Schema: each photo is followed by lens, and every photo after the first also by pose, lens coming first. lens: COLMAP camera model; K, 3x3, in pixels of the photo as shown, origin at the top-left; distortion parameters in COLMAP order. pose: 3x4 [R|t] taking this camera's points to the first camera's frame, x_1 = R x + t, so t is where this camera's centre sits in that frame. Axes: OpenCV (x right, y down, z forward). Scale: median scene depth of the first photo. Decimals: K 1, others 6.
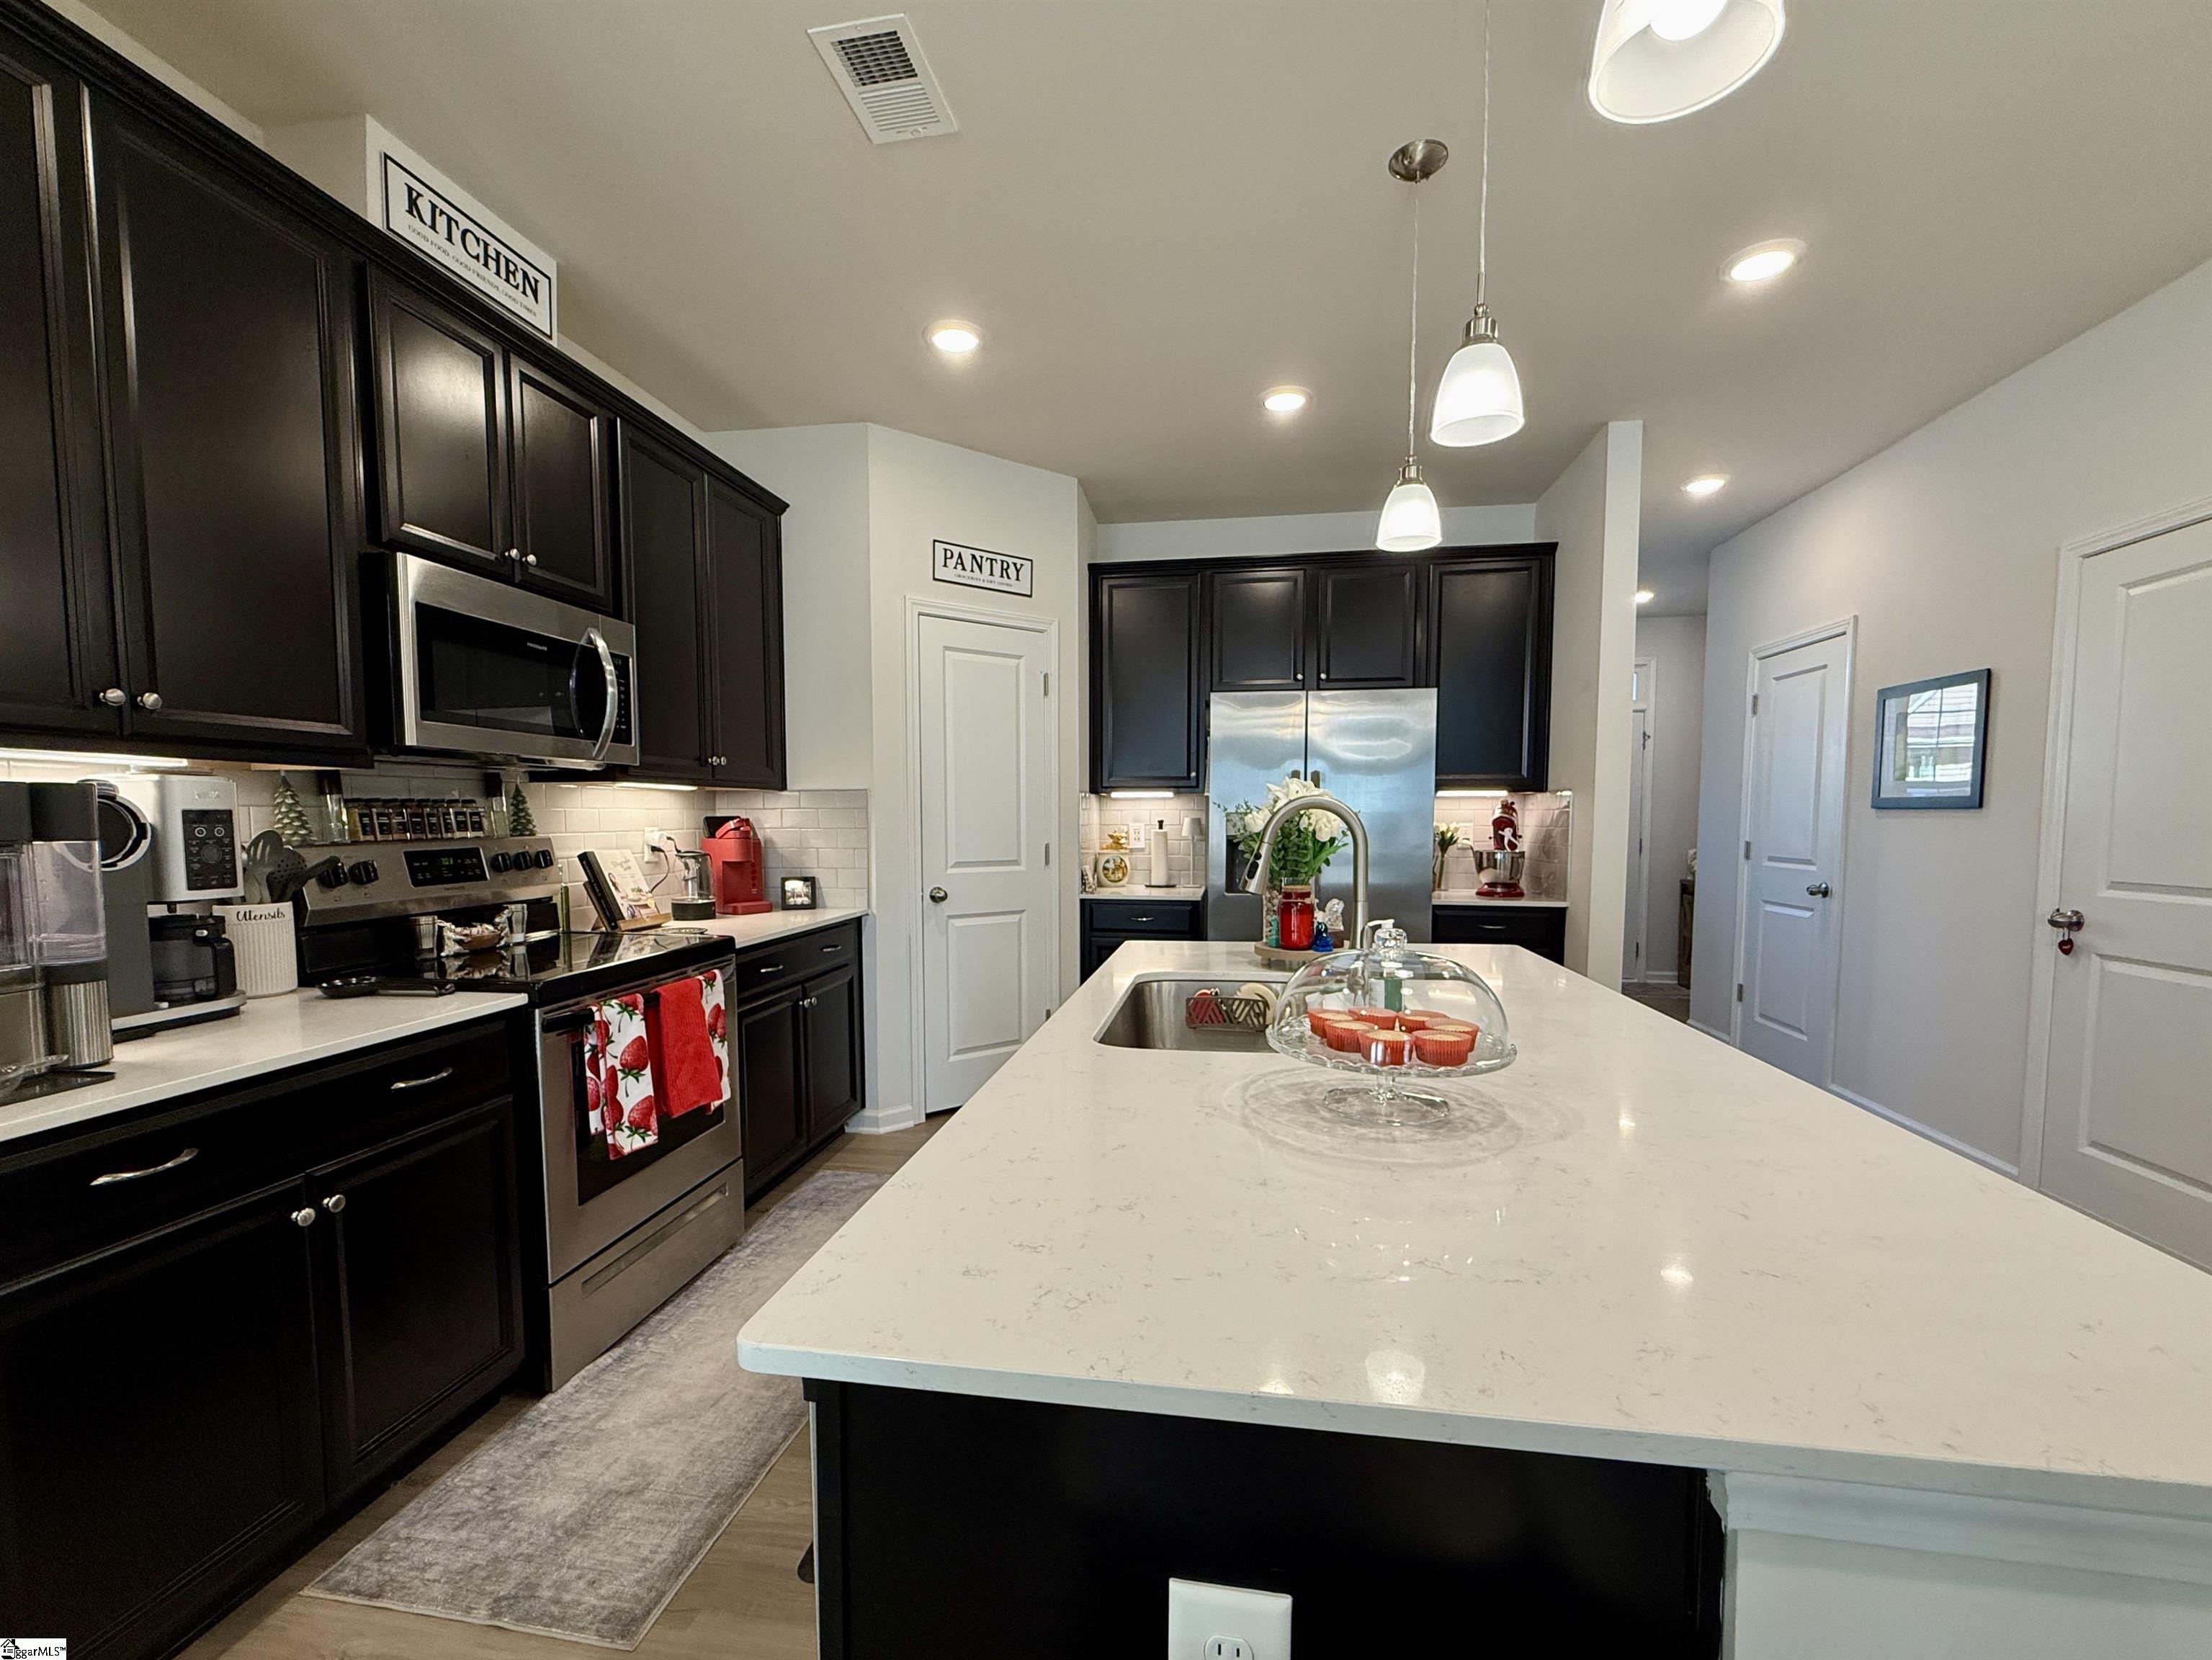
lens RADIAL K [[914.8, 0, 1105.6], [0, 914.8, 879.6], [0, 0, 1]] dist [-0.000552, -0.000056]
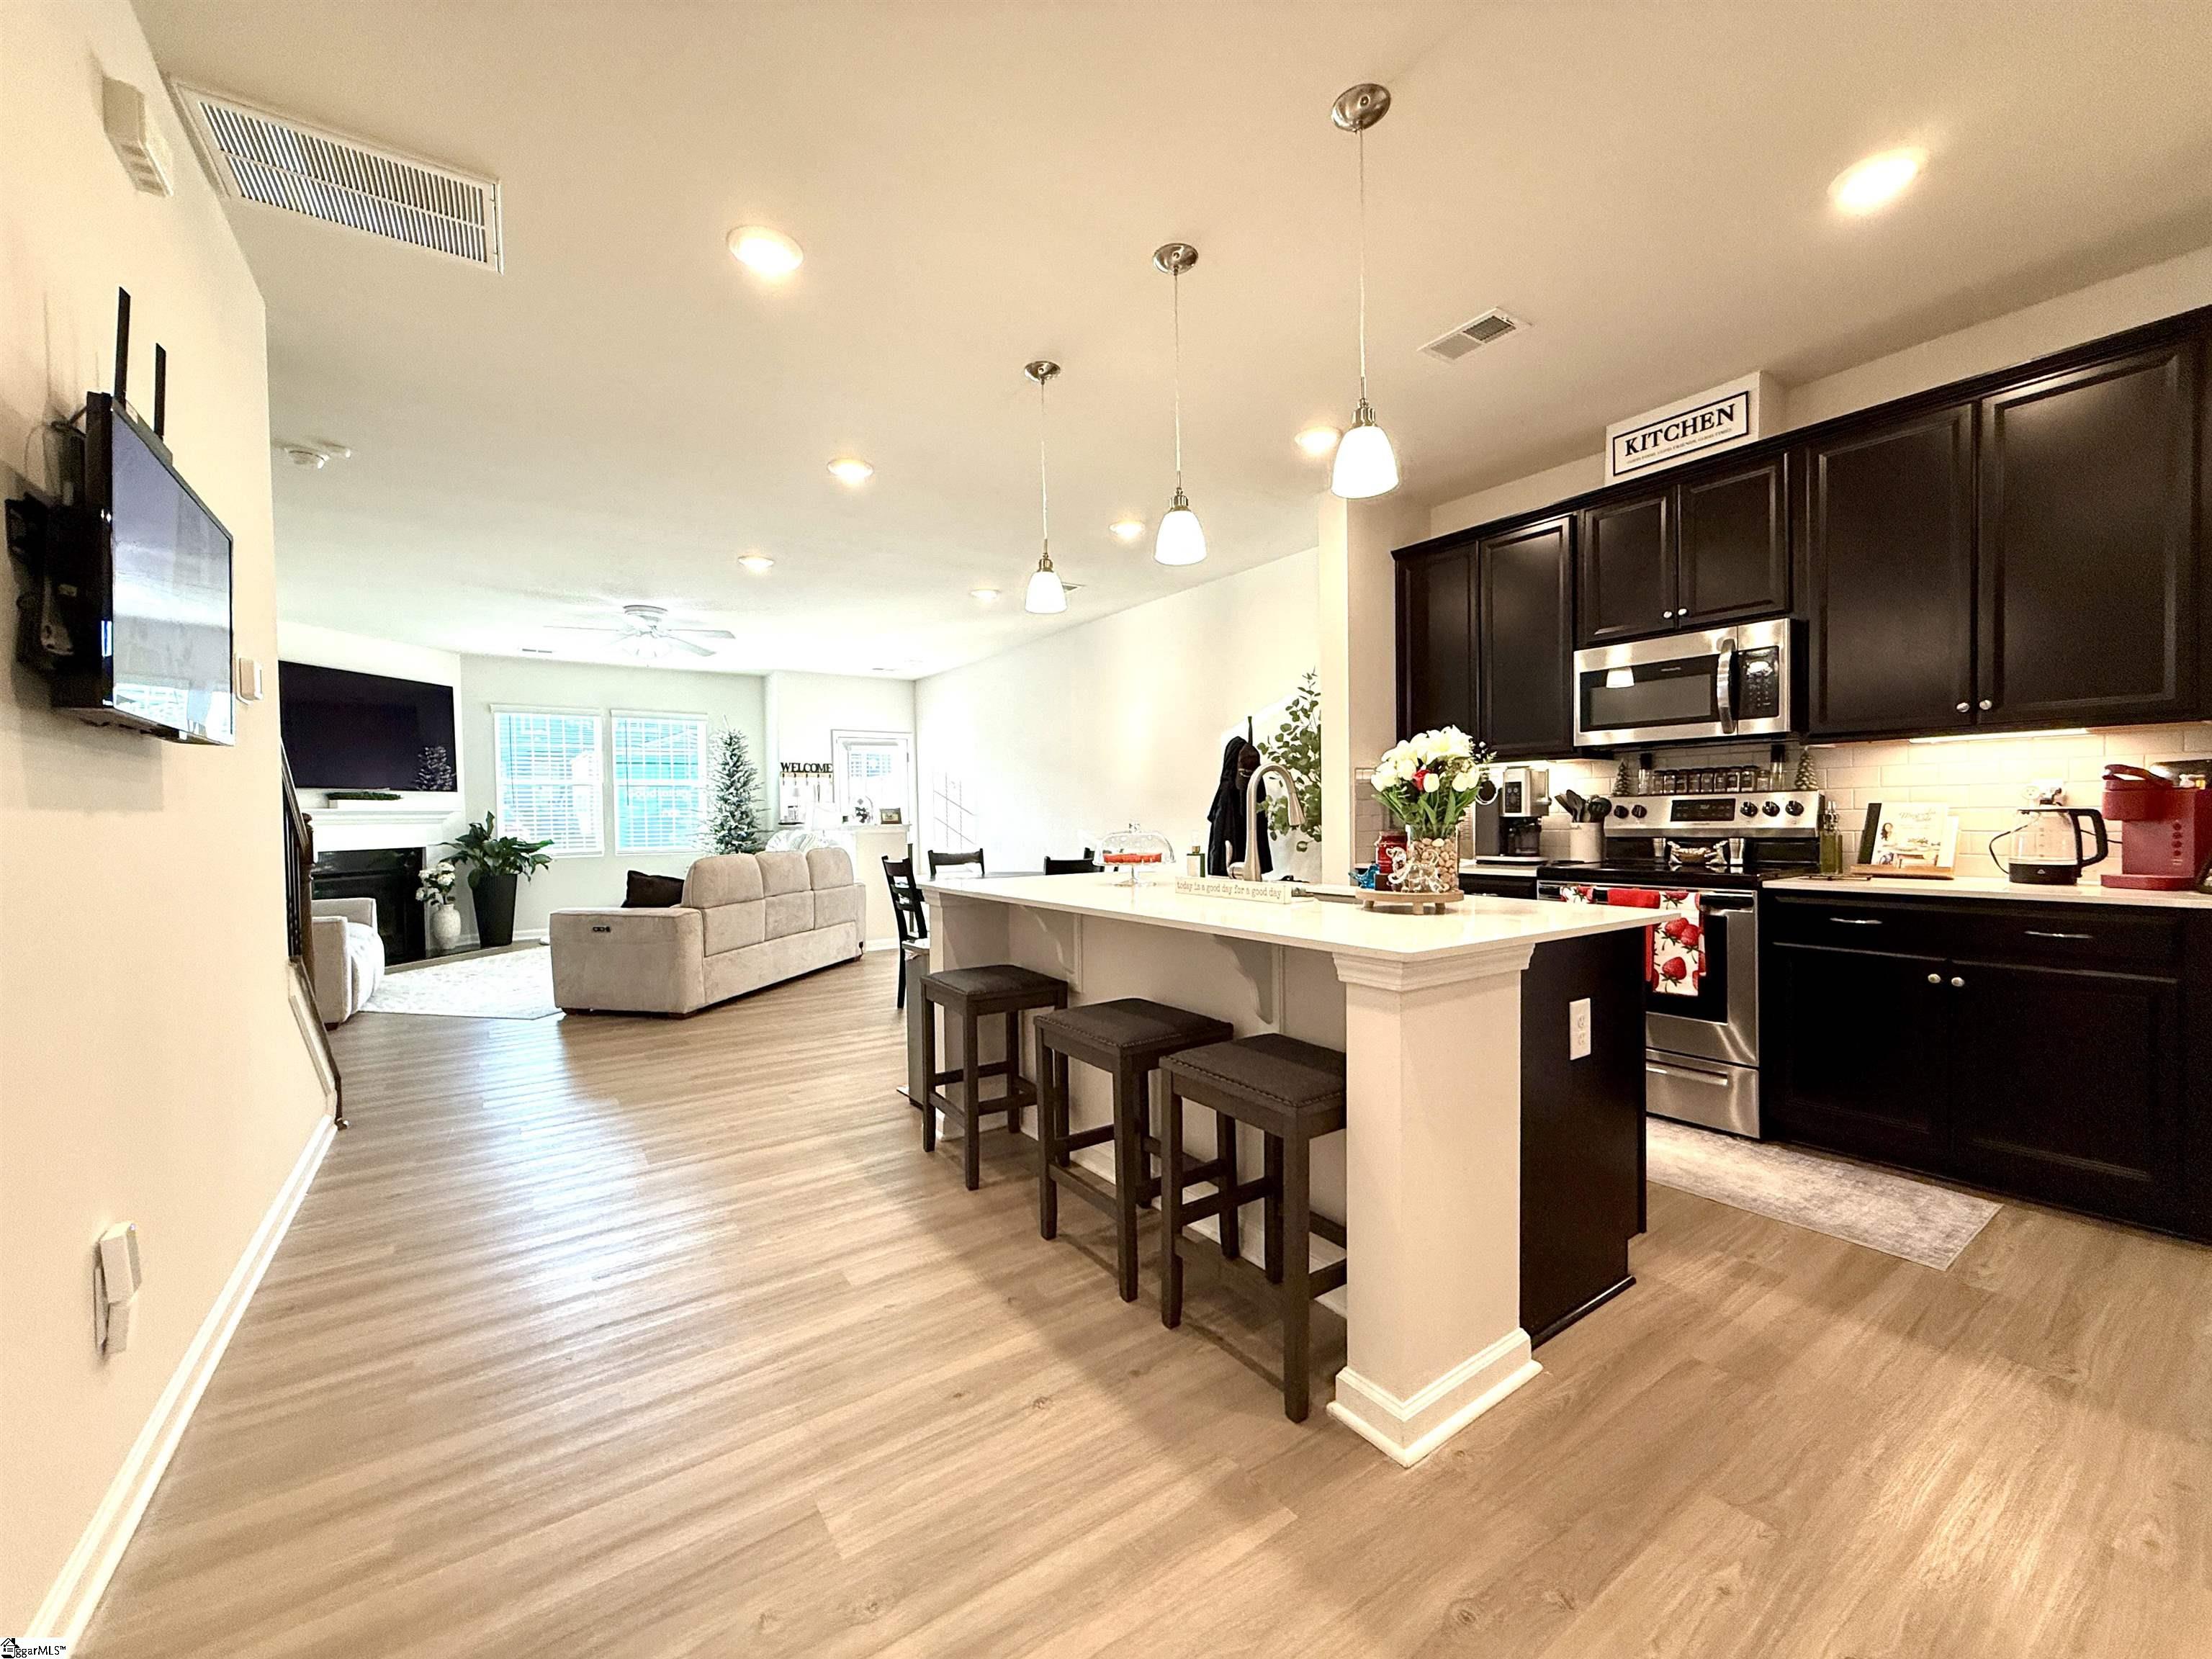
lens RADIAL K [[886.6, 0, 1098.7], [0, 886.6, 829.3], [0, 0, 1]] dist [-0.000482, 0.000296]
pose [[-0.712940, 0.024718, -0.700789, 1.149913], [-0.031917, 0.997199, 0.067643, -0.053970], [0.700499, 0.070592, -0.710154, 1.417957]]
